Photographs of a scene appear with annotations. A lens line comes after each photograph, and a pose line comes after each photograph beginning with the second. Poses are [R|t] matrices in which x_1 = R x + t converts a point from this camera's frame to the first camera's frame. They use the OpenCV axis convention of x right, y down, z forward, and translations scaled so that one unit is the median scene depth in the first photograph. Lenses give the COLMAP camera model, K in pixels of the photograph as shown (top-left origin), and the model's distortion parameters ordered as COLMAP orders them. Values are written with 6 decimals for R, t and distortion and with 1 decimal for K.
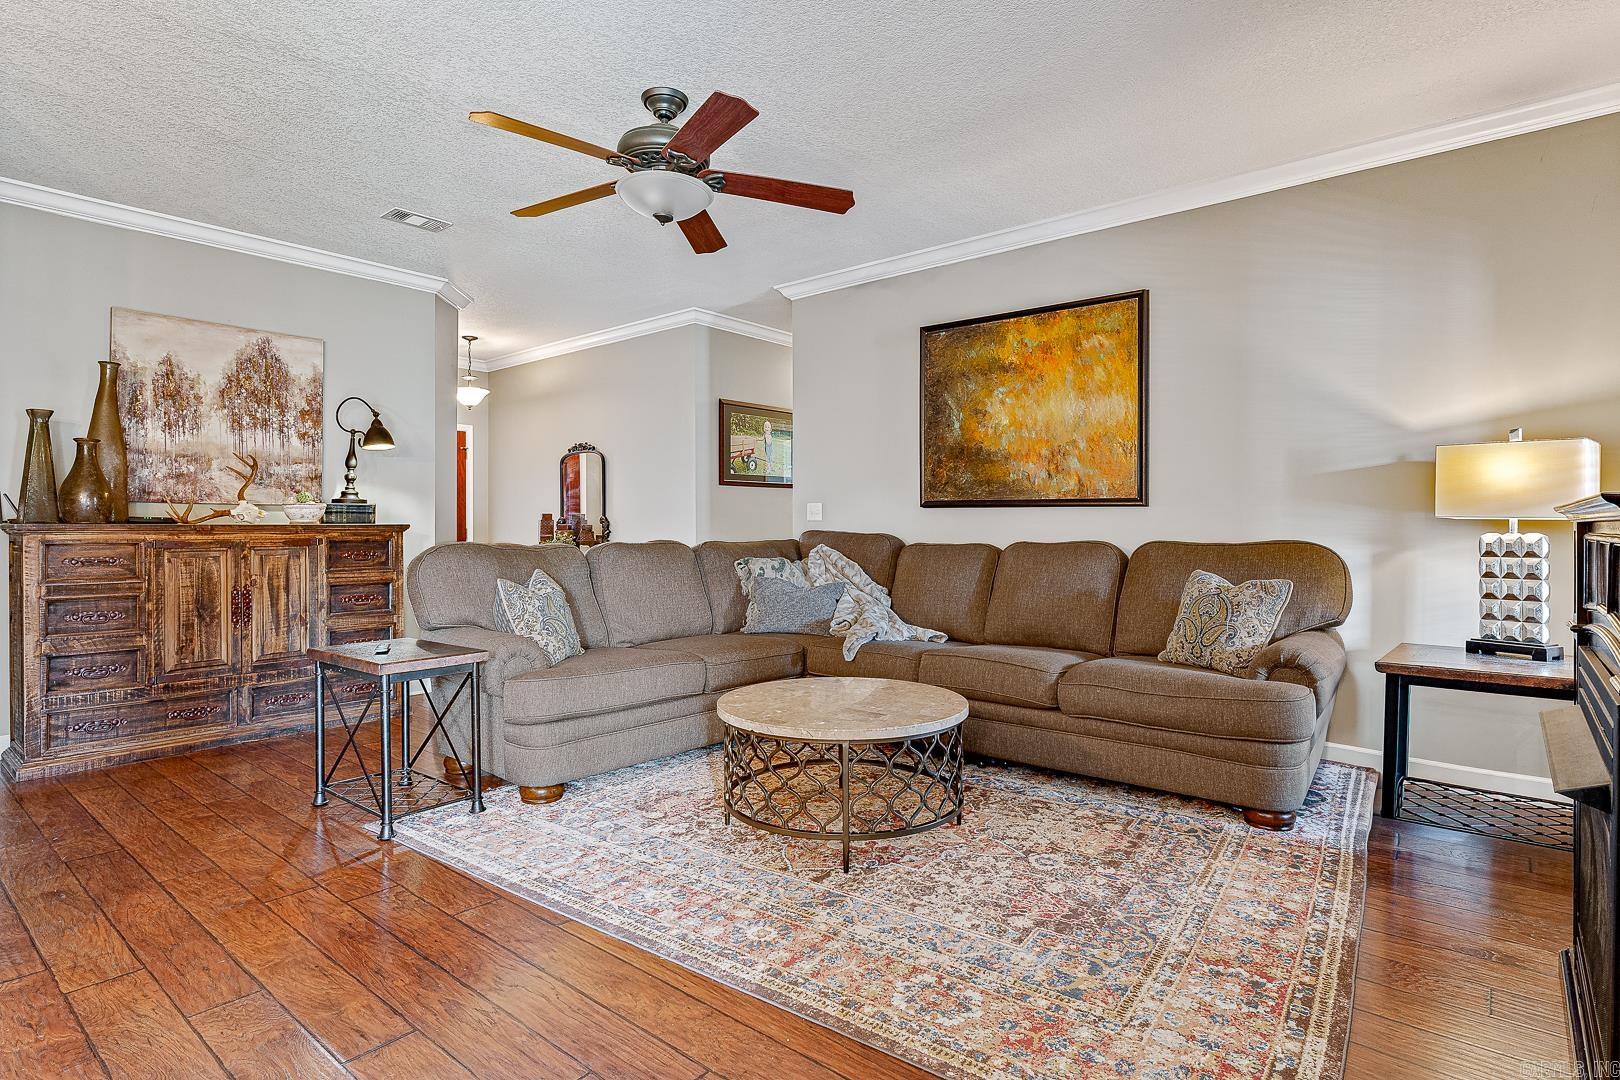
lens RADIAL K [[842.1, 0, 810.0], [0, 842.1, 540.0], [0, 0, 1]] dist [-0.003995, -0.001716]
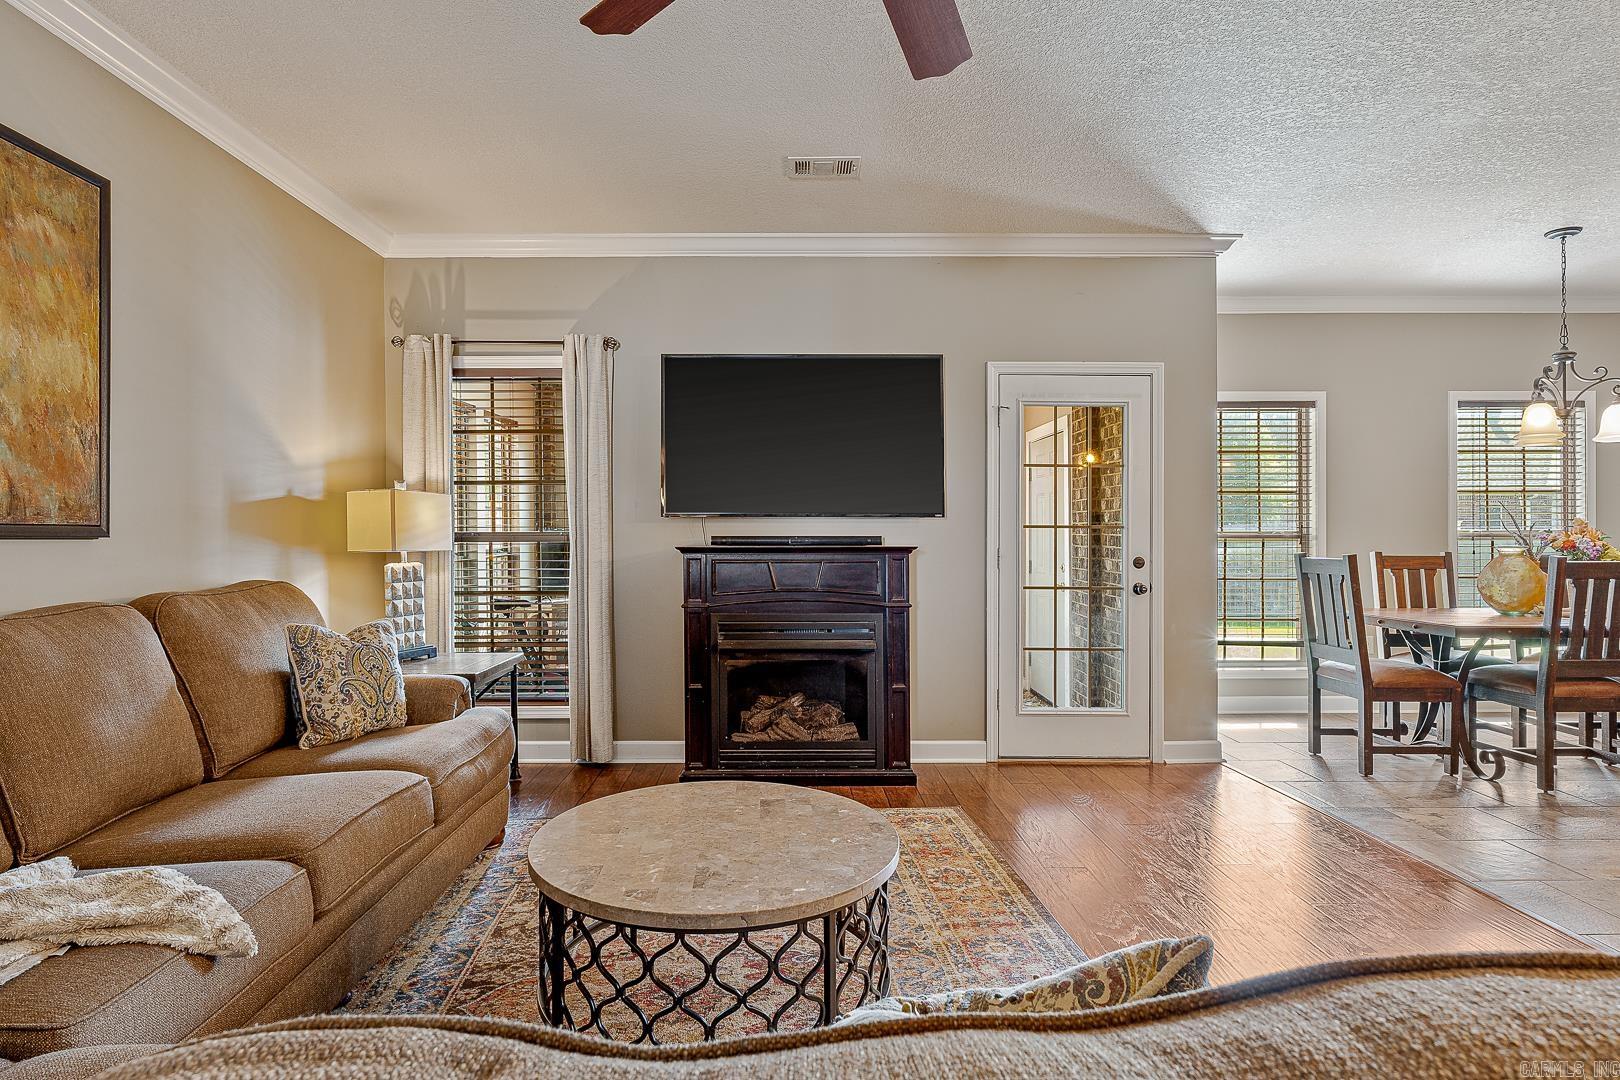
lens RADIAL K [[853.0, 0, 810.0], [0, 853.0, 540.0], [0, 0, 1]] dist [-0.001233, -0.000353]
pose [[-0.650941, -0.008716, 0.759078, -0.471477], [0.012508, 0.999675, 0.022205, -0.056225], [-0.759025, 0.023949, -0.650620, 1.219653]]
